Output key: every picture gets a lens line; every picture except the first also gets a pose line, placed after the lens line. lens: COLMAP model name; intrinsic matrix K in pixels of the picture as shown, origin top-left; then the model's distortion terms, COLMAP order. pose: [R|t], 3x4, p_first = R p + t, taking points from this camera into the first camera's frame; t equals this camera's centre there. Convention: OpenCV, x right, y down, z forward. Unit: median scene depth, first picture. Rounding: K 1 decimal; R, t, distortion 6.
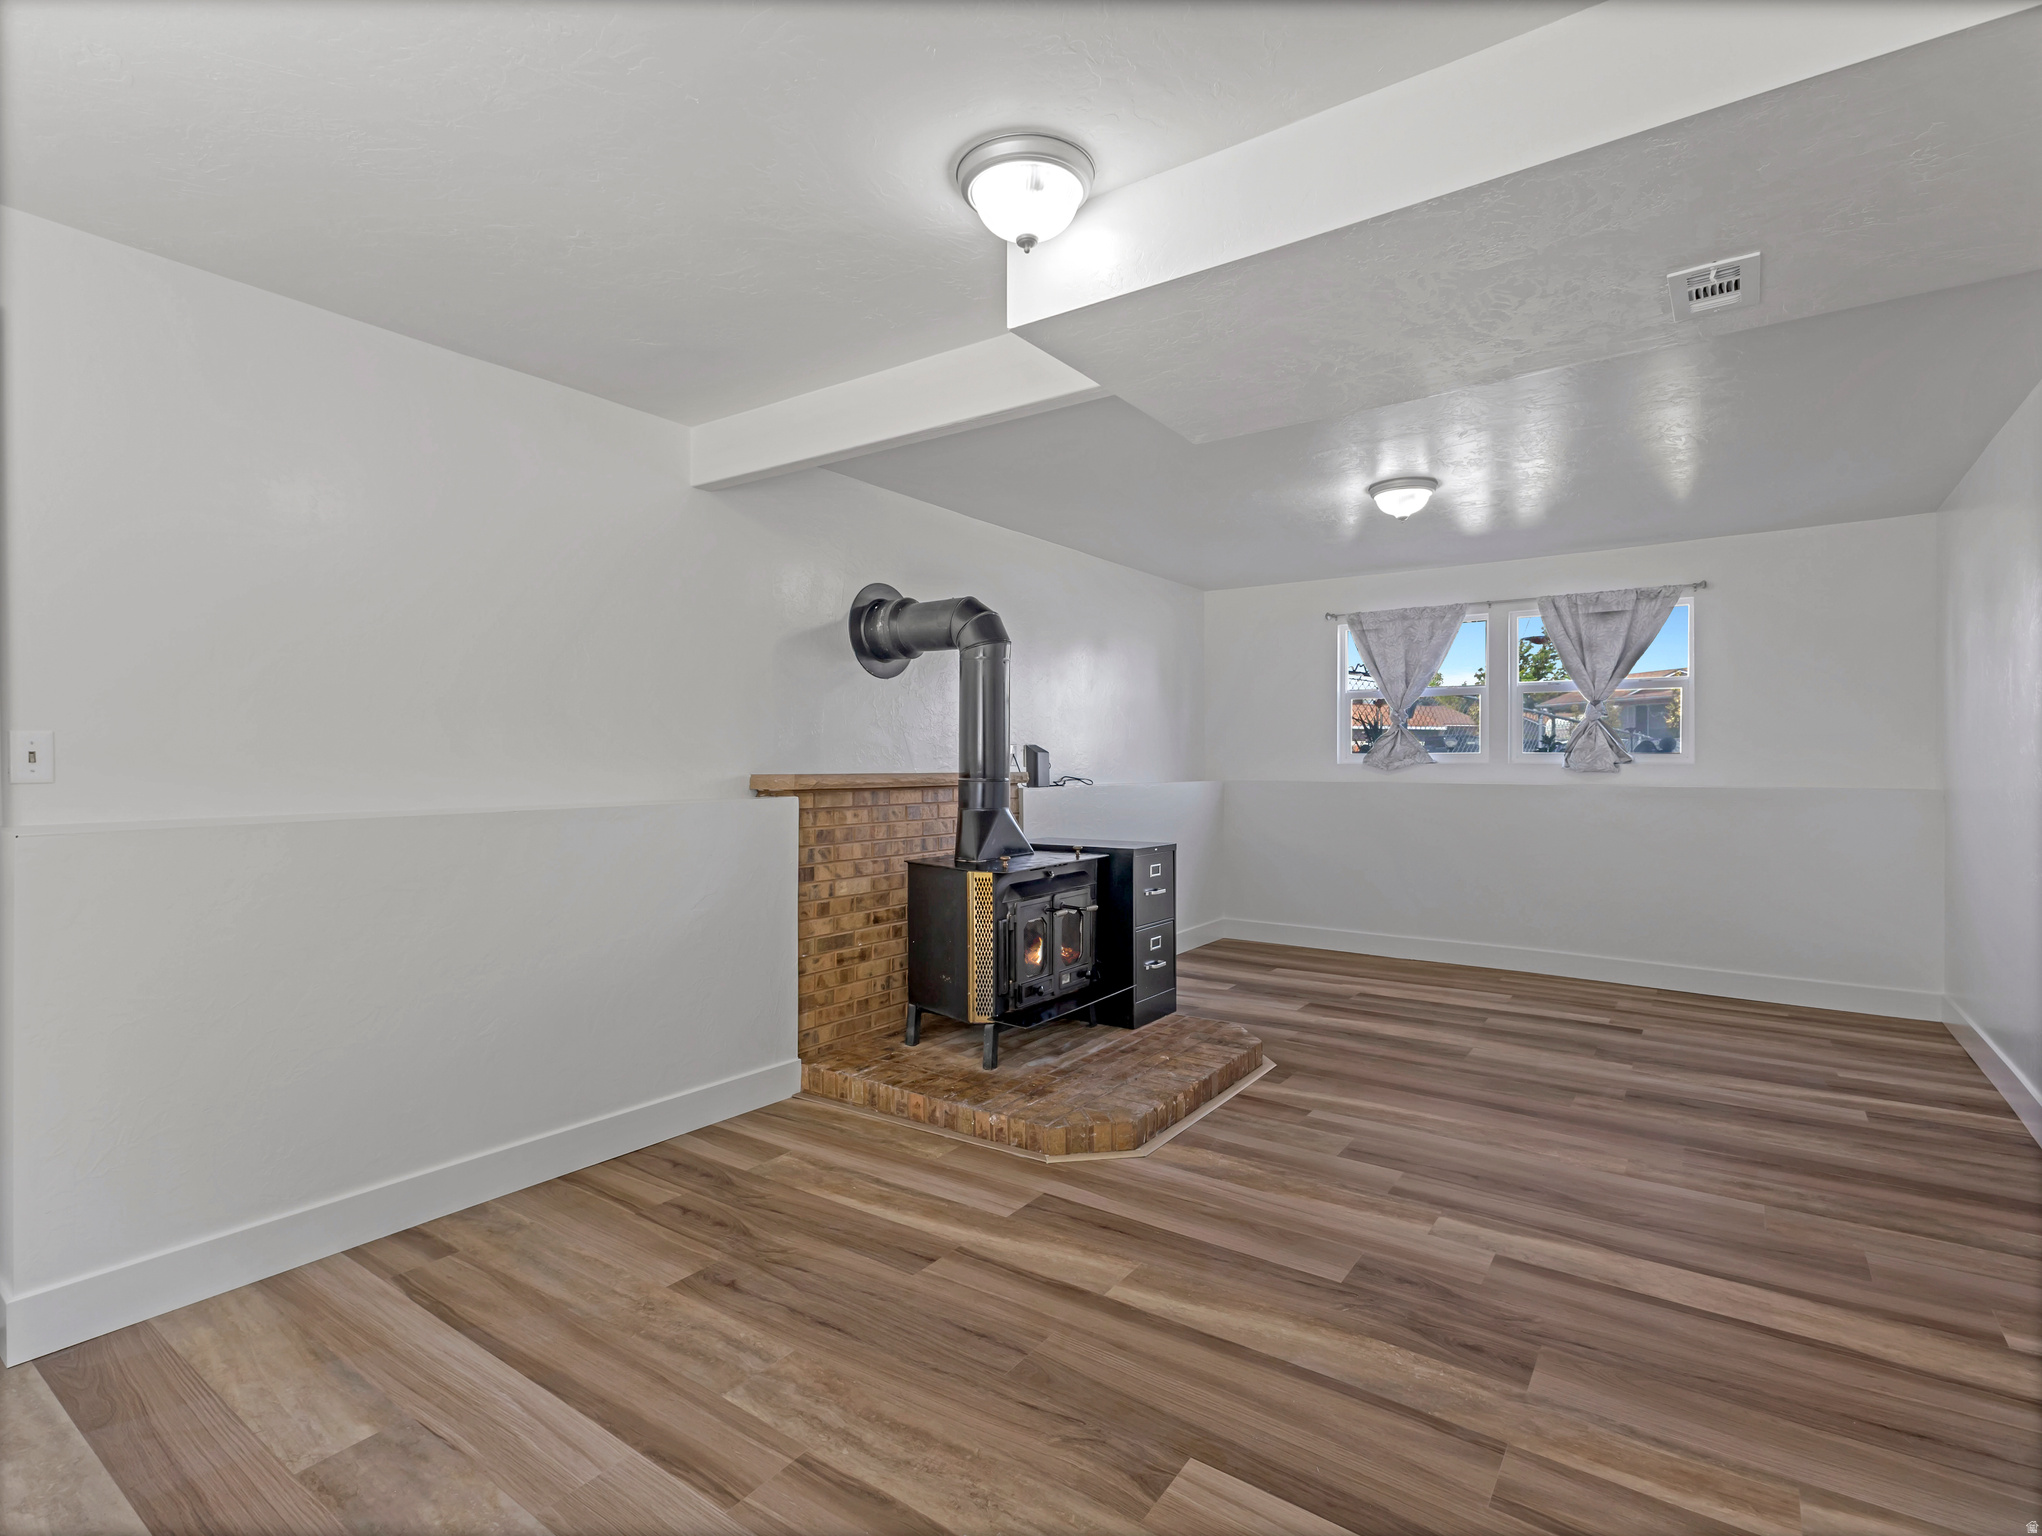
lens RADIAL K [[1006.4, 0, 1024.7], [0, 1006.4, 759.6], [0, 0, 1]] dist [0.016595, -0.001848]
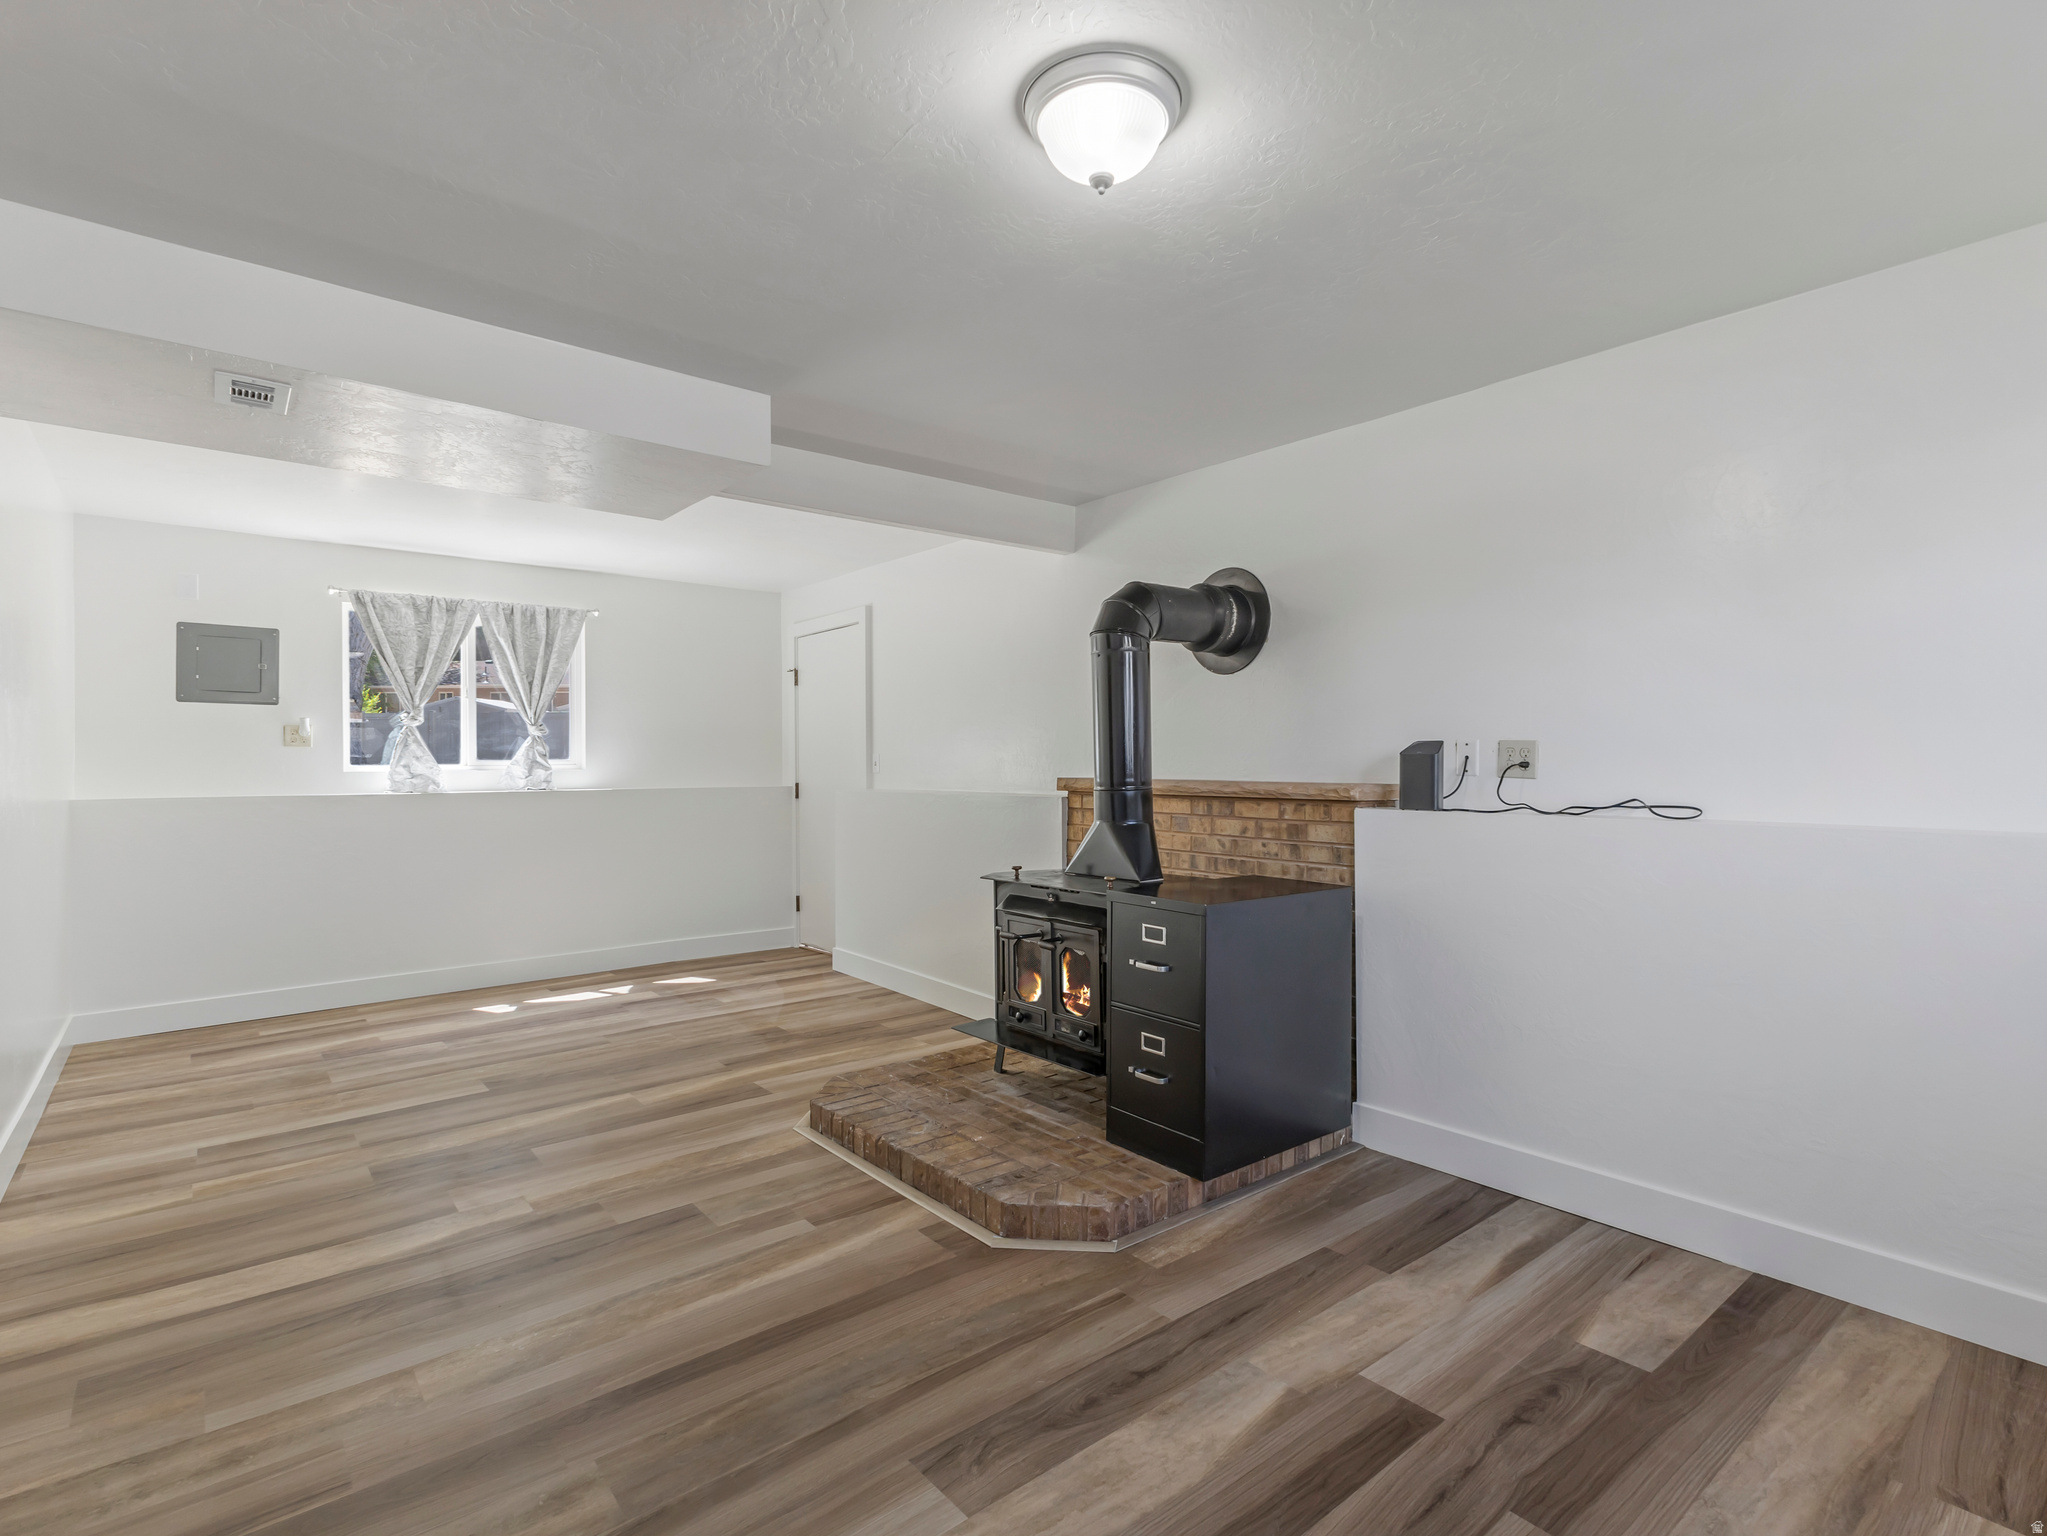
lens RADIAL K [[1008.8, 0, 1028.5], [0, 1008.8, 772.6], [0, 0, 1]] dist [0.016595, -0.001848]
pose [[-0.270871, 0.012700, -0.962532, 1.021993], [0.009808, 0.999897, 0.010433, -0.005420], [0.962566, -0.006615, -0.270967, 1.426732]]
